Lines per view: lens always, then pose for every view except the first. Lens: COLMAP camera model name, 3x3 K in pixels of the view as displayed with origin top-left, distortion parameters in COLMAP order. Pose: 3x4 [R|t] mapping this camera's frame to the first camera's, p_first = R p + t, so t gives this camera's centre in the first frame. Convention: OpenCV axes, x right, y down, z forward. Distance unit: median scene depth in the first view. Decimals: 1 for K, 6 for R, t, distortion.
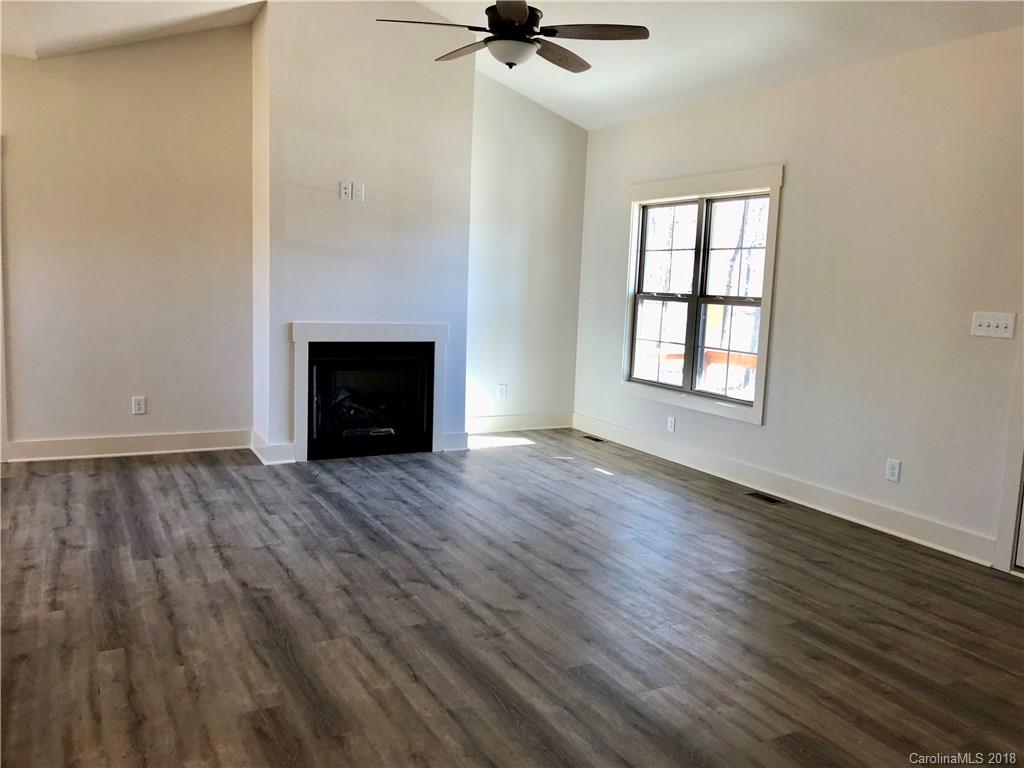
lens RADIAL K [[833.5, 0, 505.0], [0, 833.5, 394.7], [0, 0, 1]] dist [0.062773, -0.080558]
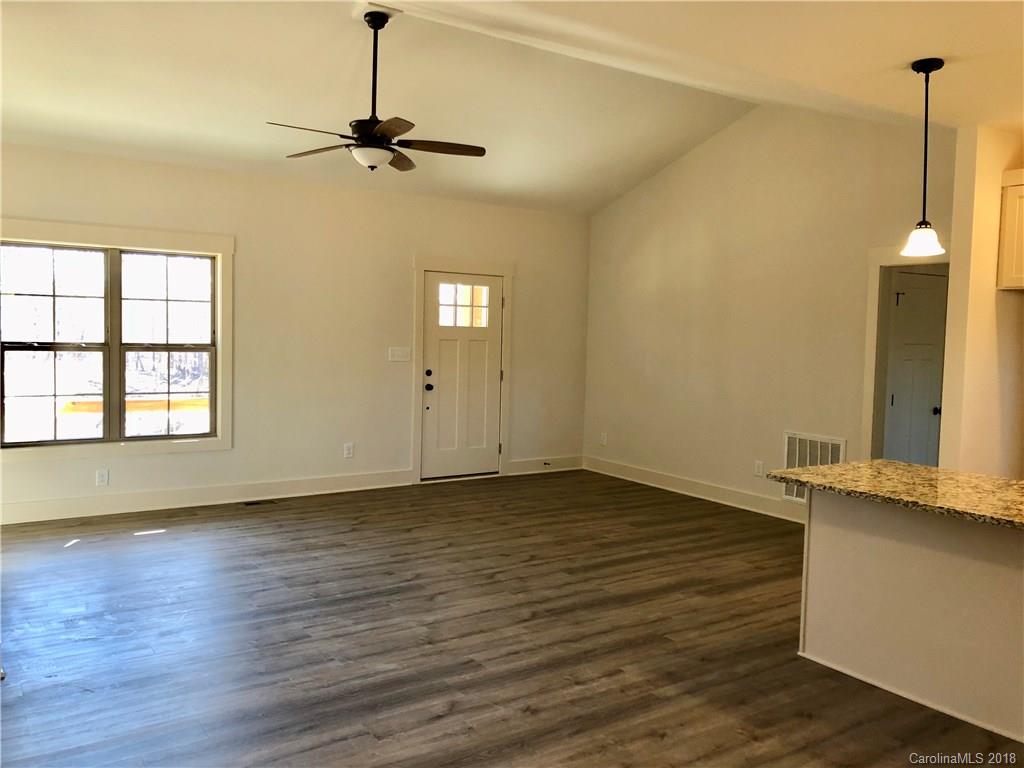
lens RADIAL K [[833.5, 0, 507.7], [0, 833.5, 381.0], [0, 0, 1]] dist [0.062773, -0.080558]
pose [[-0.113091, -0.099946, 0.988545, -0.972366], [0.111546, 0.987361, 0.112588, -0.159804], [-0.987303, 0.123001, -0.100513, 0.755102]]
